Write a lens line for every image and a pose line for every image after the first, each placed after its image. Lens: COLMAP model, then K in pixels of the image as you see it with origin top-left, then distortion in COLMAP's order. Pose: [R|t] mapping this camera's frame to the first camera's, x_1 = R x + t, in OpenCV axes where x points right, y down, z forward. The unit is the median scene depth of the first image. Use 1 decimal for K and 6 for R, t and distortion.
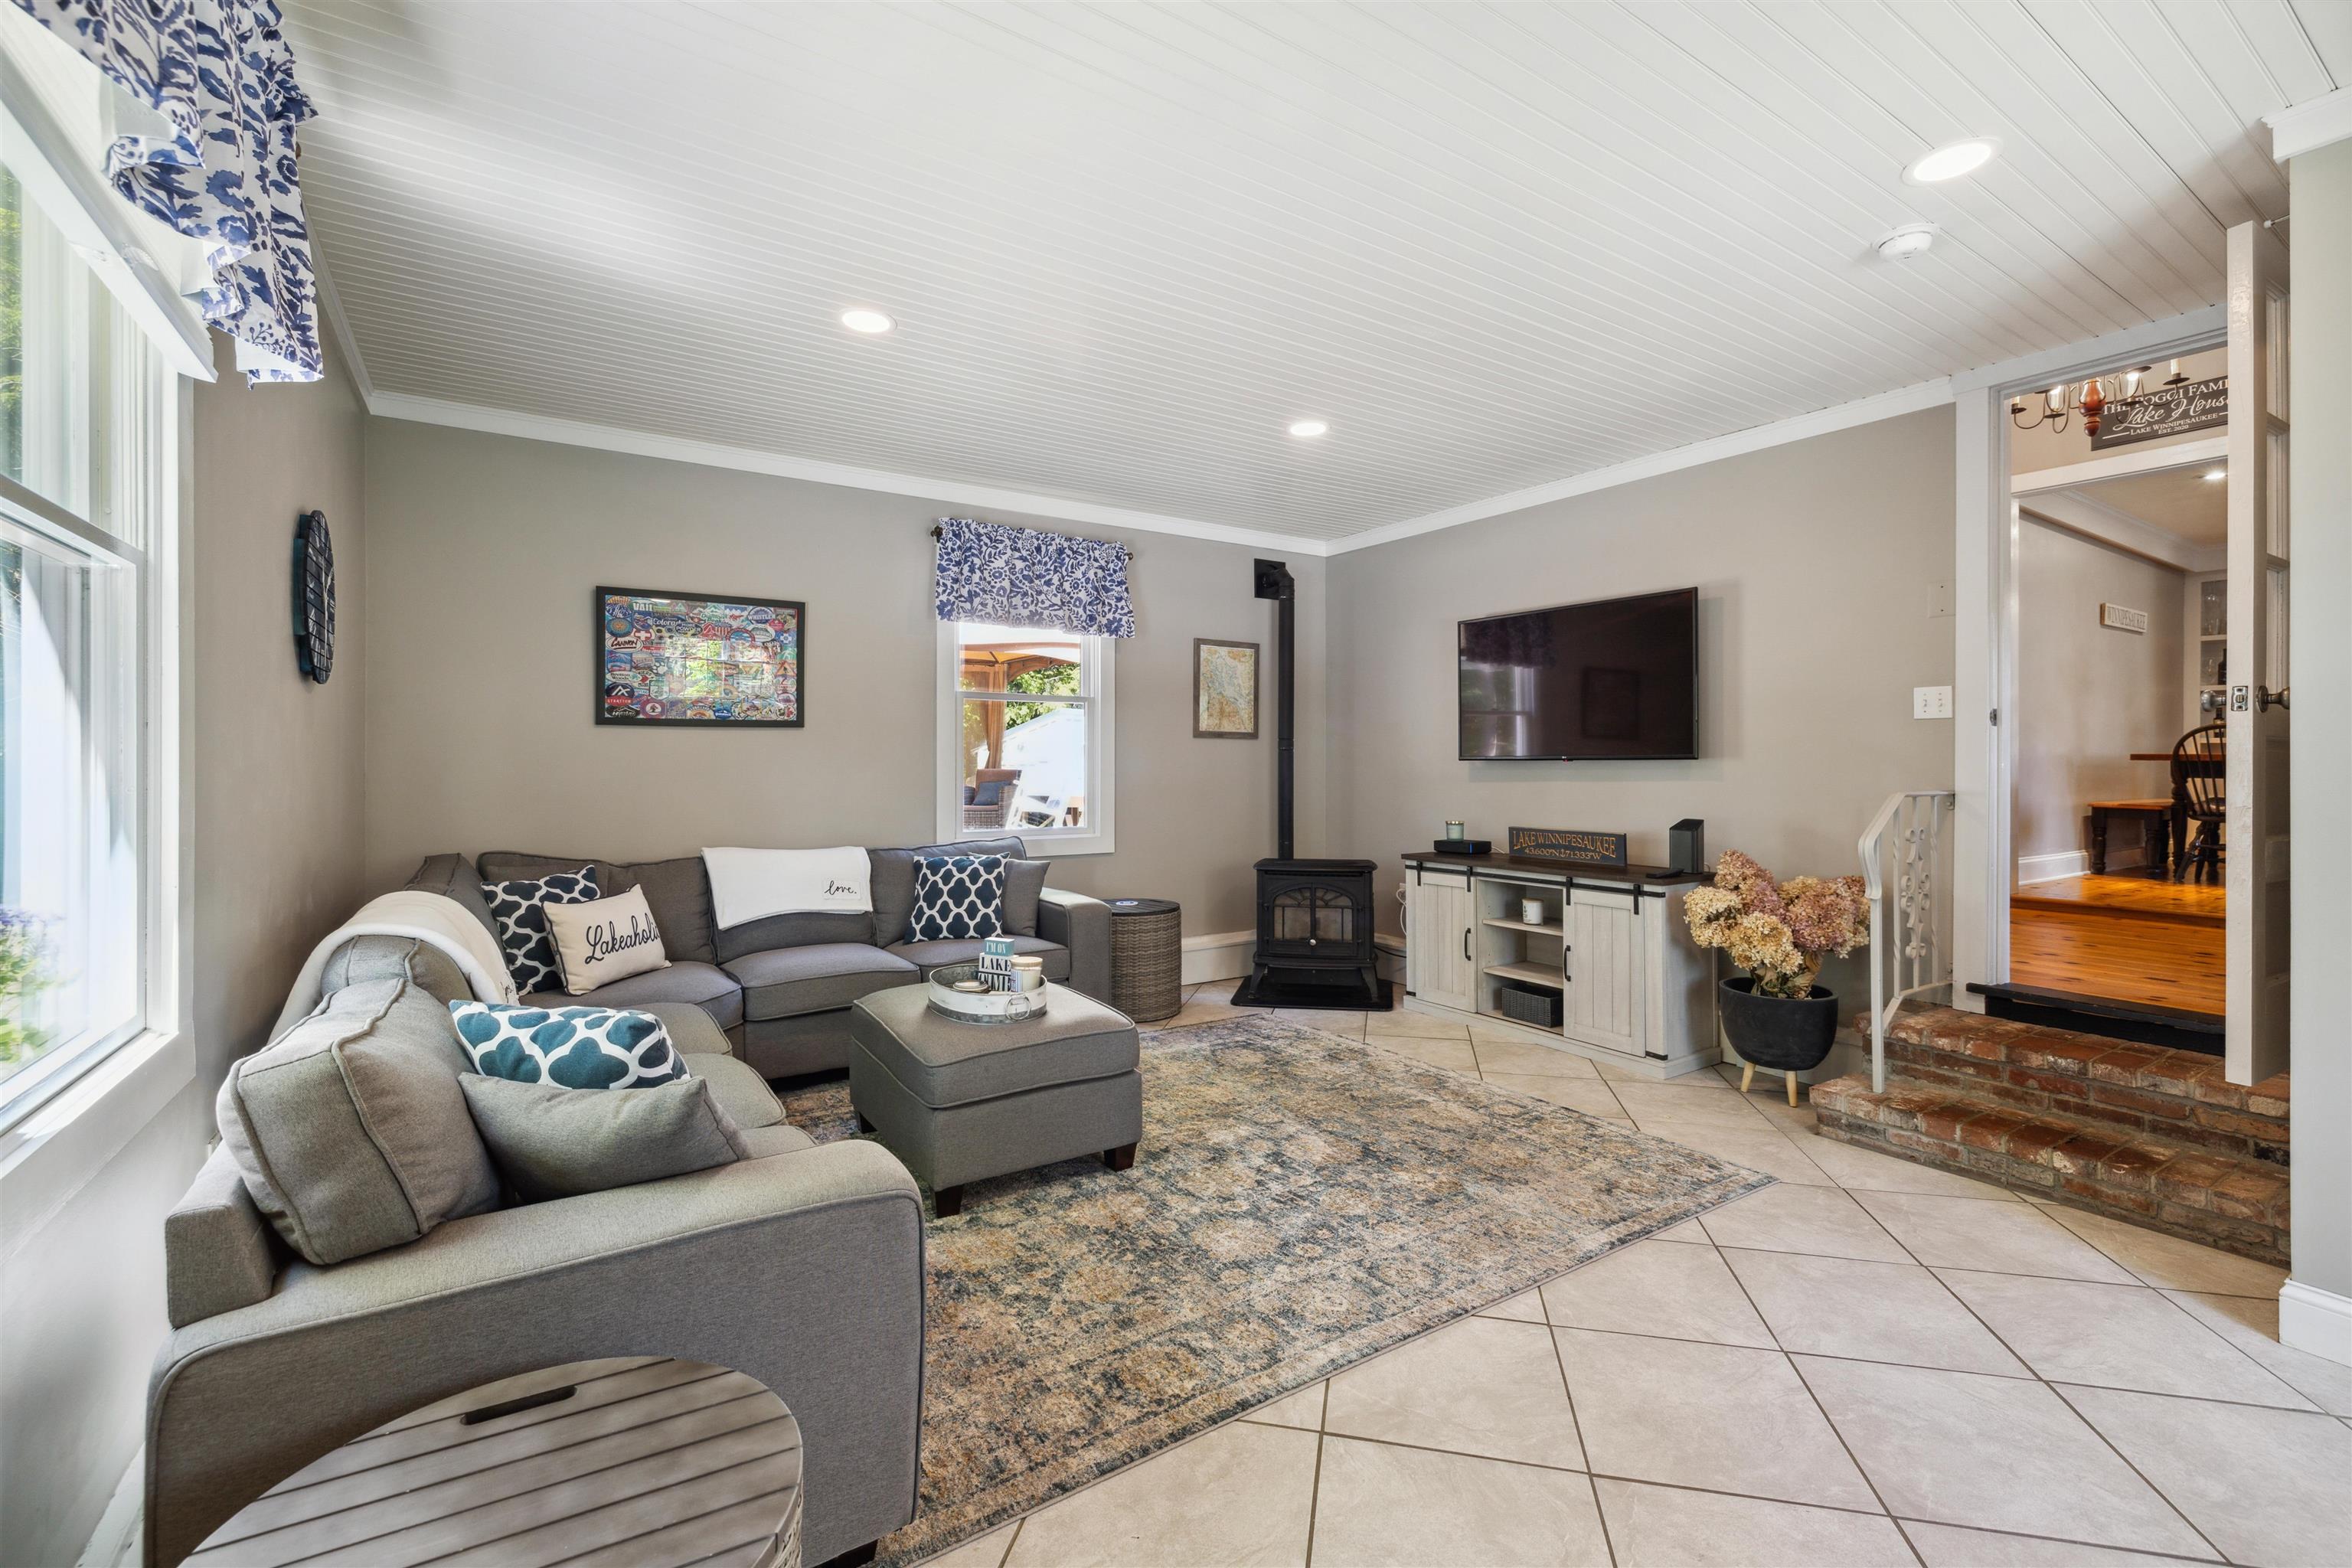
lens RADIAL K [[1002.9, 0, 1175.1], [0, 1002.9, 774.4], [0, 0, 1]] dist [0.000335, 0.000416]
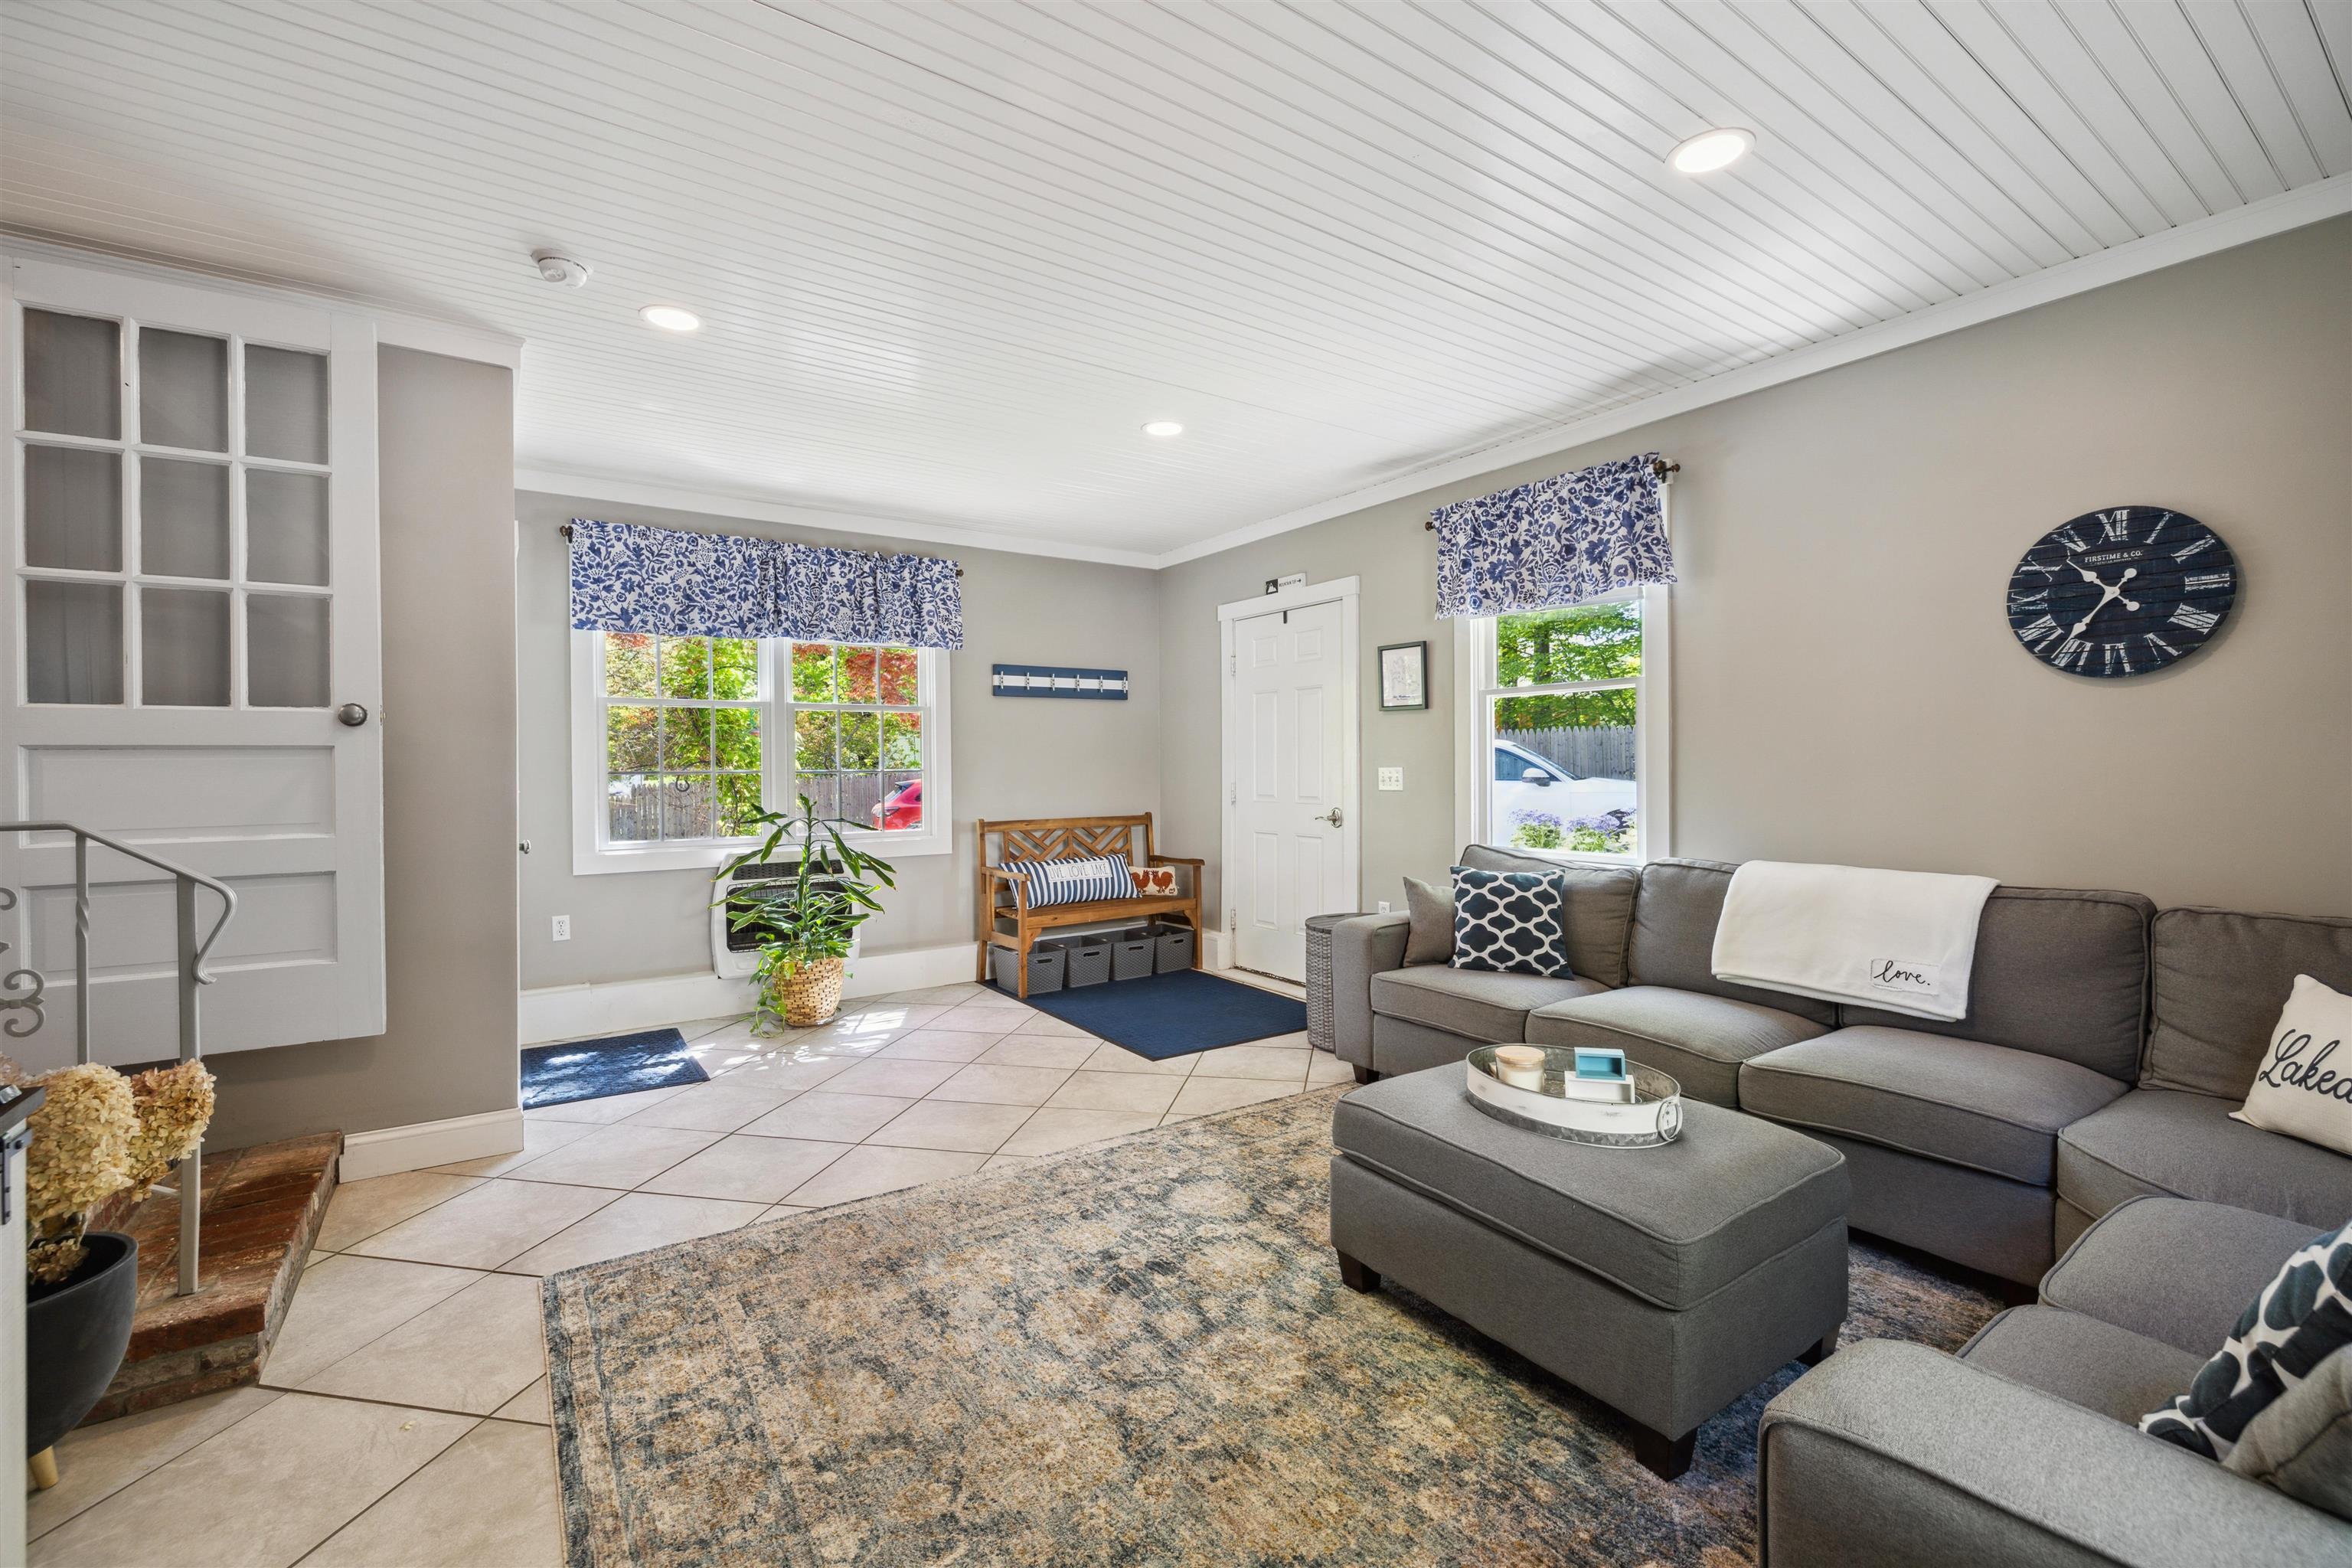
lens RADIAL K [[1002.9, 0, 1176.4], [0, 1002.9, 774.1], [0, 0, 1]] dist [0.000335, 0.000416]
pose [[-0.999598, 0.007403, -0.027363, 0.132305], [0.007082, 0.999905, 0.011799, -0.012108], [0.027448, 0.011600, -0.999556, 2.213804]]
